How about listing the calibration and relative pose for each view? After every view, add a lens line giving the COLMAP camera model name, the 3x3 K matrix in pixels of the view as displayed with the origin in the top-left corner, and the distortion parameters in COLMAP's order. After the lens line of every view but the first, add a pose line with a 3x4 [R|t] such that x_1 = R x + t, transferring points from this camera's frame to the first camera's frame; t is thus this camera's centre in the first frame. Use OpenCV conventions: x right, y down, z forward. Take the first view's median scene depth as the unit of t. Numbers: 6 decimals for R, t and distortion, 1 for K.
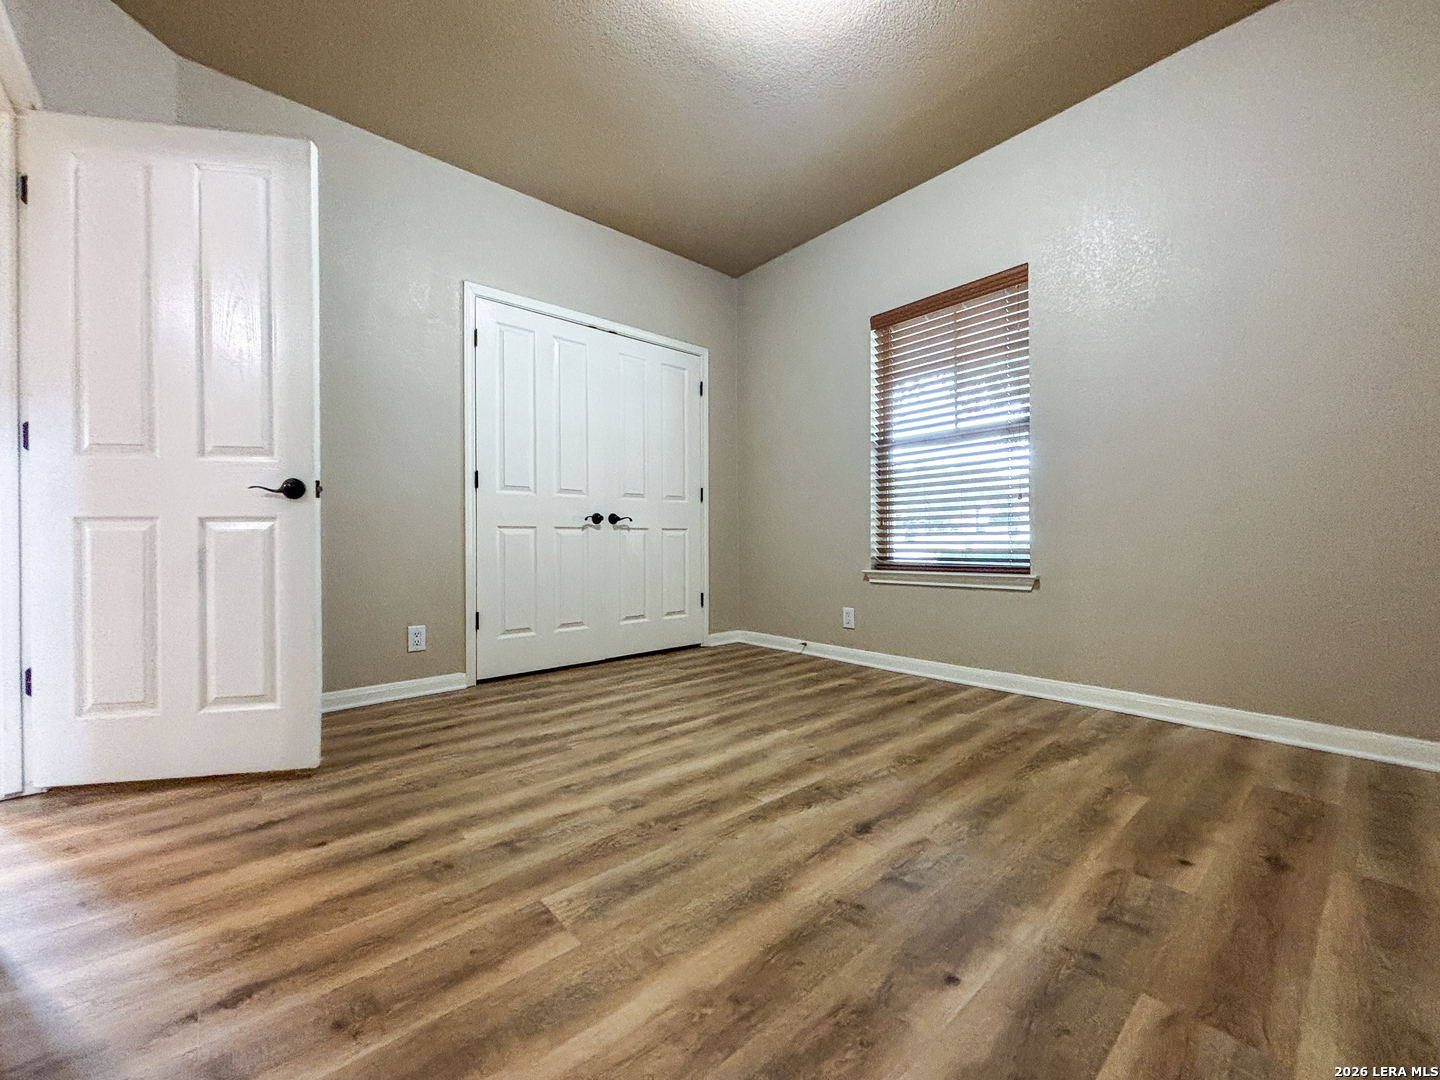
lens RADIAL K [[581.1, 0, 722.7], [0, 581.1, 540.5], [0, 0, 1]] dist [0.011380, -0.003064]
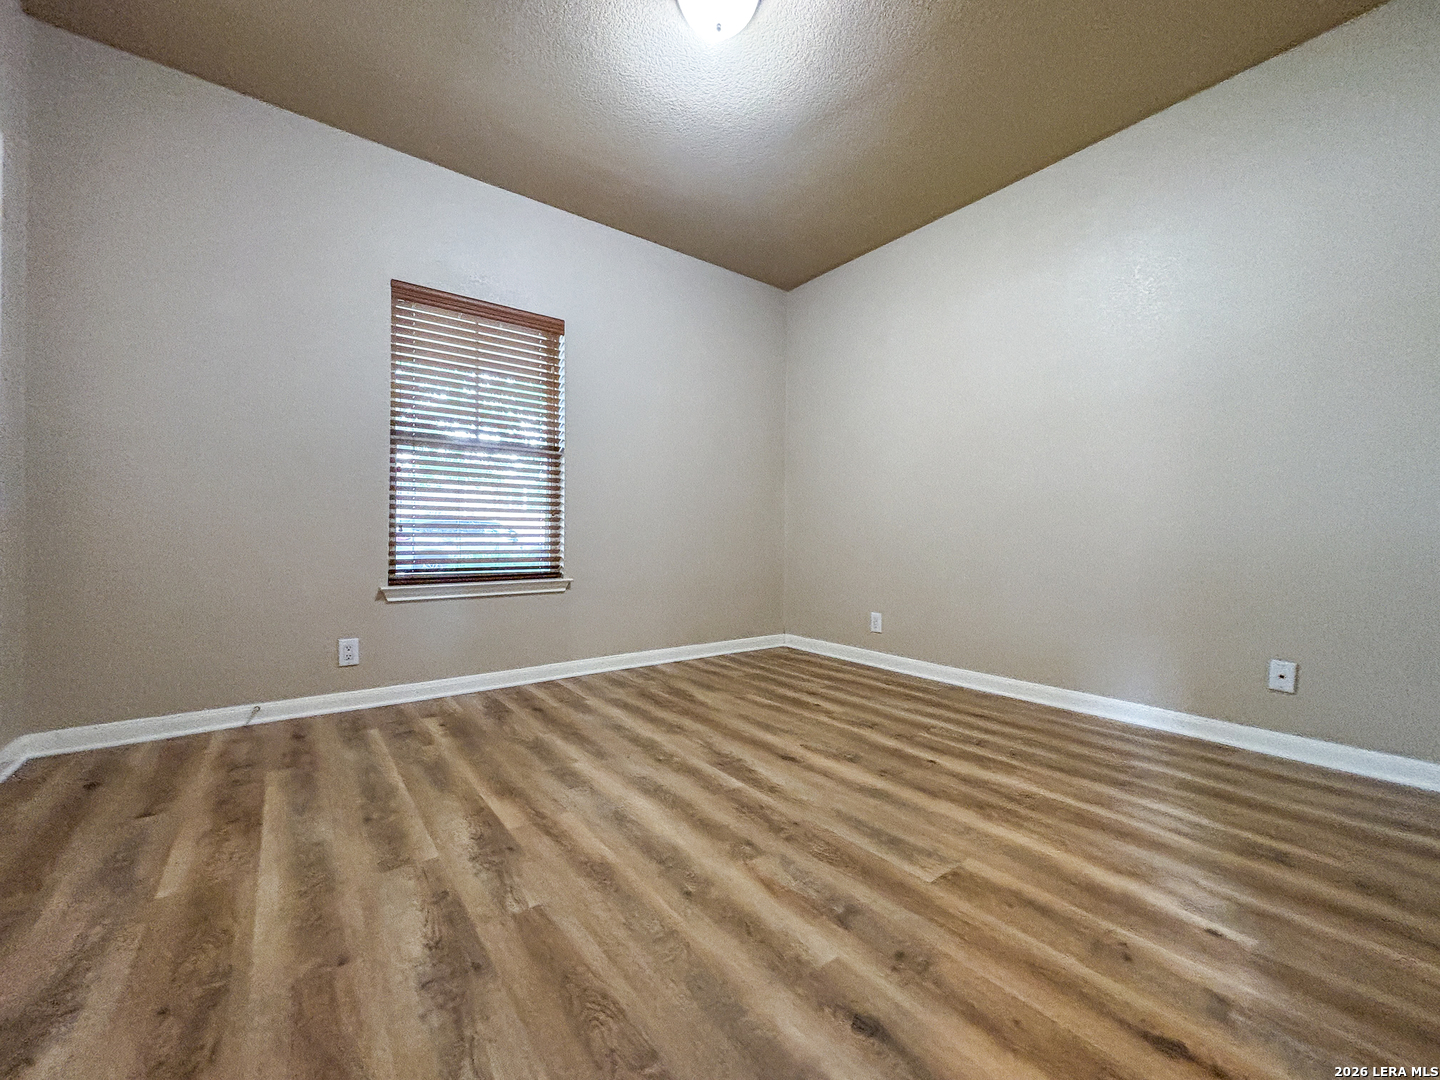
lens RADIAL K [[581.1, 0, 717.7], [0, 581.1, 536.8], [0, 0, 1]] dist [0.011380, -0.003064]
pose [[0.078161, 0.010214, 0.996888, -0.872481], [-0.000820, 0.999948, -0.010181, -0.020057], [-0.996940, -0.000022, 0.078166, 0.784578]]
